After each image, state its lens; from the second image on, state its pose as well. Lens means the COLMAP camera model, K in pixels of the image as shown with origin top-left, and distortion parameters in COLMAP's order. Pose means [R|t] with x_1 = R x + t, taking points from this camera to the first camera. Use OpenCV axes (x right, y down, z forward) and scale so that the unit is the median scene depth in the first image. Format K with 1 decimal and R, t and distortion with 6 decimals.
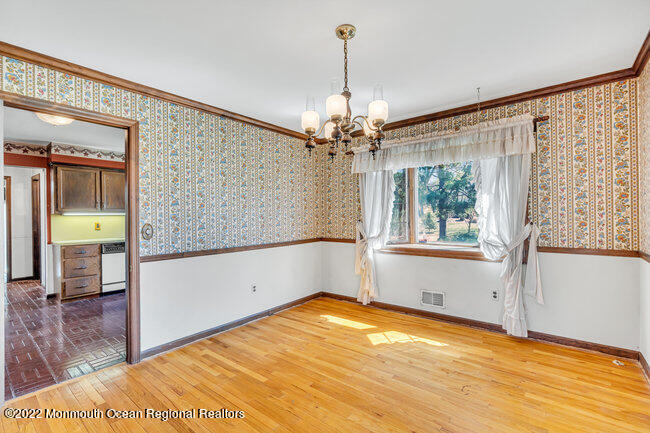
lens RADIAL K [[294.9, 0, 328.3], [0, 294.9, 216.9], [0, 0, 1]] dist [-0.023996, 0.009801]
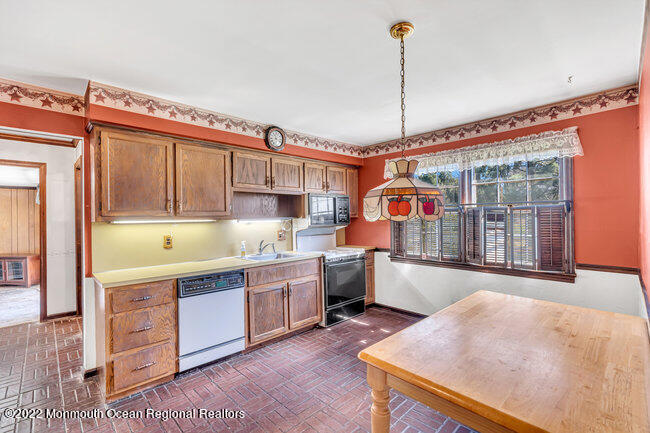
lens RADIAL K [[294.9, 0, 328.3], [0, 294.9, 216.9], [0, 0, 1]] dist [-0.023996, 0.009801]
pose [[0.992060, 0.001396, -0.125756, -0.444403], [-0.001583, 0.999998, -0.001388, -0.018873], [0.125754, 0.001577, 0.992060, 0.513215]]
